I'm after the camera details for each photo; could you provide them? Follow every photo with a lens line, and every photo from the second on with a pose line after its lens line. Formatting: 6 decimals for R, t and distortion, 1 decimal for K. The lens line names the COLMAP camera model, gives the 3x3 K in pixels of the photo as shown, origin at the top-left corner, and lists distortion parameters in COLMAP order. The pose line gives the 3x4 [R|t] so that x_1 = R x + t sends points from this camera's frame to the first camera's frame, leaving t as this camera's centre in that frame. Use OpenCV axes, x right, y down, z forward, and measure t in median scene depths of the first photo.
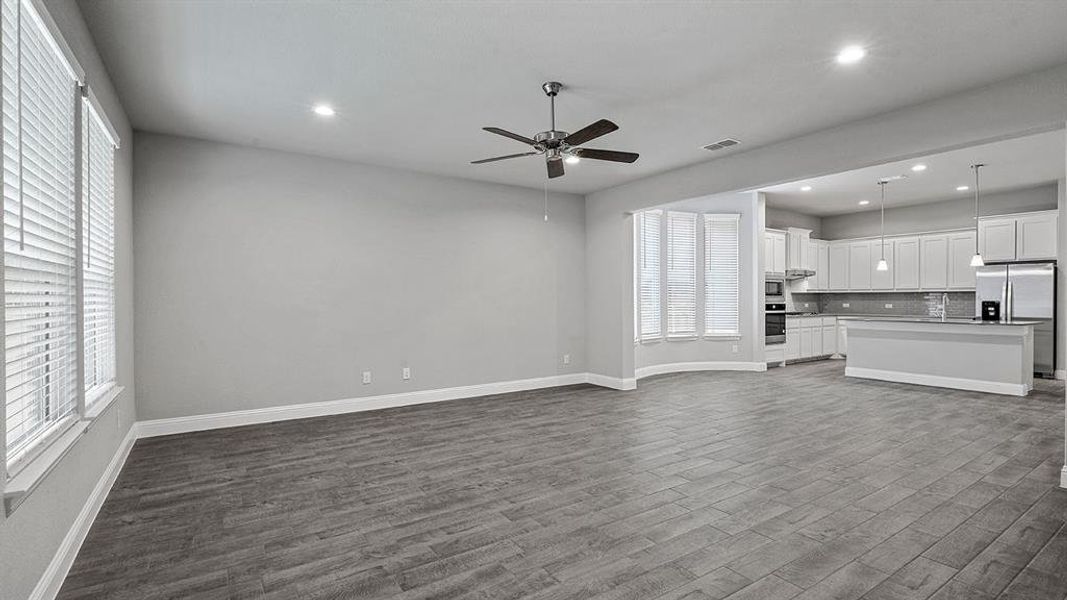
lens RADIAL K [[492.2, 0, 537.4], [0, 492.2, 299.6], [0, 0, 1]] dist [-0.023341, 0.001540]
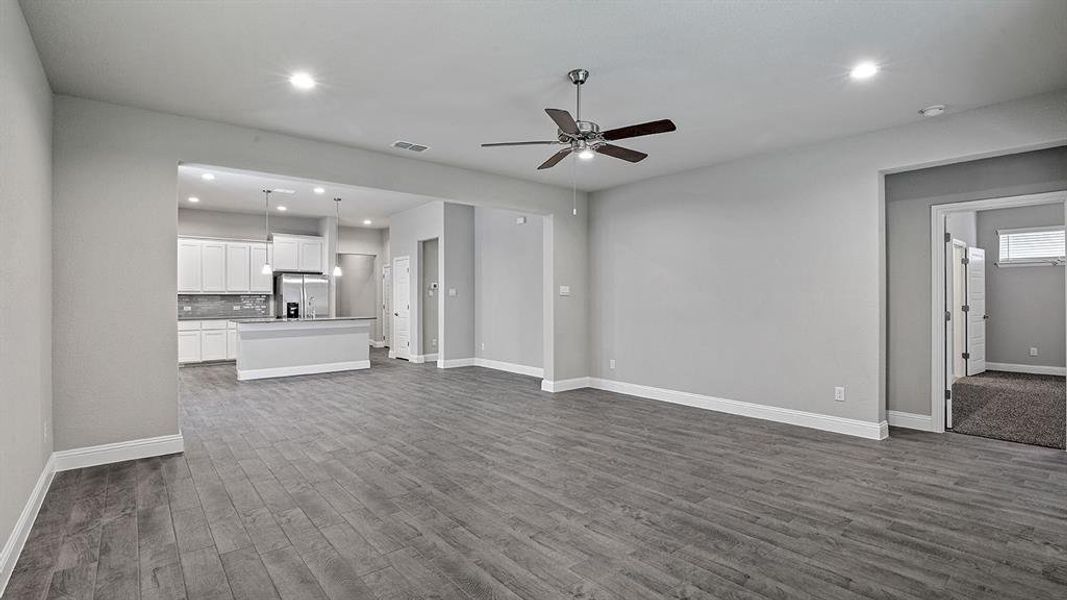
lens RADIAL K [[492.2, 0, 534.7], [0, 492.2, 304.6], [0, 0, 1]] dist [-0.023341, 0.001540]
pose [[-0.105349, -0.009078, 0.994394, -0.766712], [-0.000702, 0.999959, 0.009055, -0.006284], [-0.994435, 0.000256, -0.105351, 1.021419]]
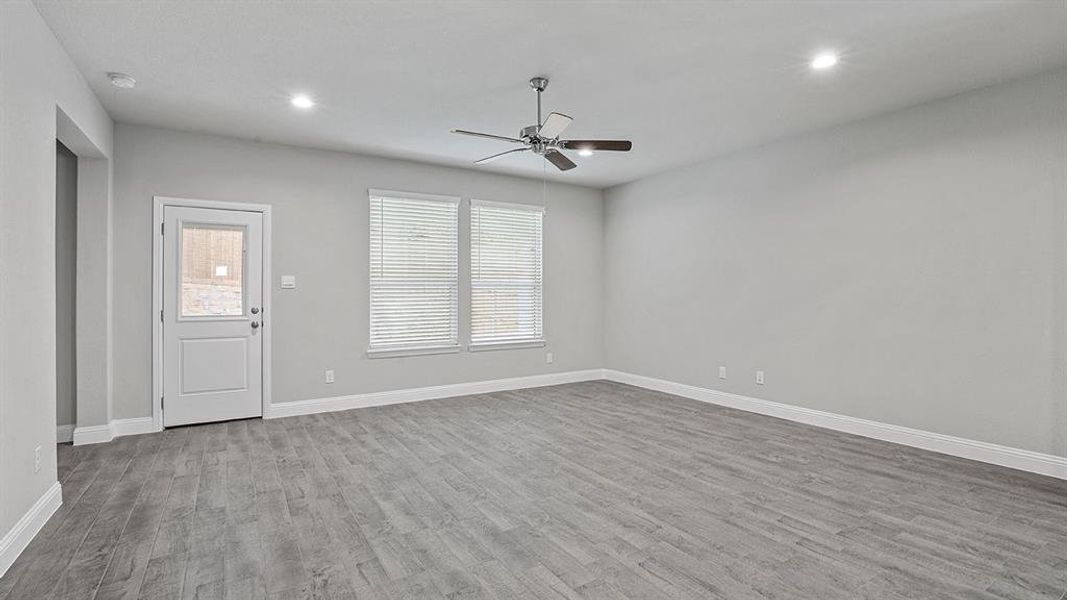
lens RADIAL K [[492.2, 0, 530.6], [0, 492.2, 293.8], [0, 0, 1]] dist [-0.023341, 0.001540]
pose [[-0.039185, 0.004610, -0.999221, 0.896398], [0.006052, 0.999972, 0.004376, -0.009362], [0.999214, -0.005876, -0.039212, 0.882198]]
